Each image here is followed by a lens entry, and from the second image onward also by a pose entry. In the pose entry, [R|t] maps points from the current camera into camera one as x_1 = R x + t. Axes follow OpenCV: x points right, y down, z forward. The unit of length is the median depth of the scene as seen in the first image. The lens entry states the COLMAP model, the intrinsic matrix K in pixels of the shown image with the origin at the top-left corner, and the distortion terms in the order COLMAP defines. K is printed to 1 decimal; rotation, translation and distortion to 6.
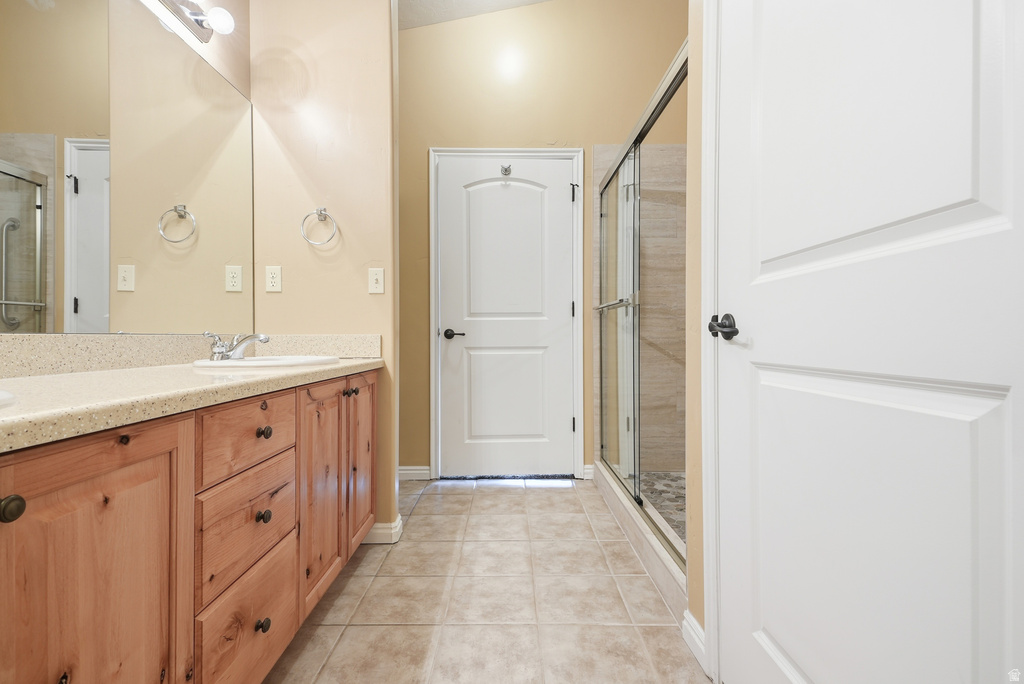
lens RADIAL K [[468.8, 0, 511.9], [0, 468.8, 339.8], [0, 0, 1]] dist [-0.011244, 0.004049]
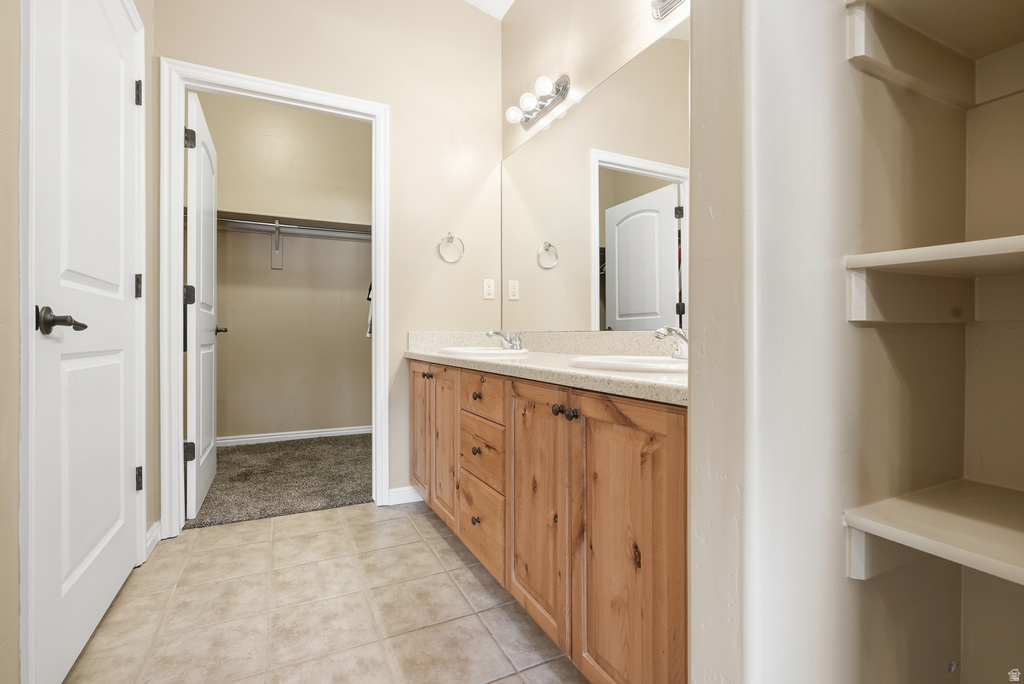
lens RADIAL K [[468.8, 0, 512.2], [0, 468.8, 335.4], [0, 0, 1]] dist [-0.011244, 0.004049]
pose [[-0.896442, 0.000224, -0.443160, 0.034863], [-0.001986, 0.999988, 0.004523, -0.003165], [0.443156, 0.004935, -0.896431, 2.007389]]
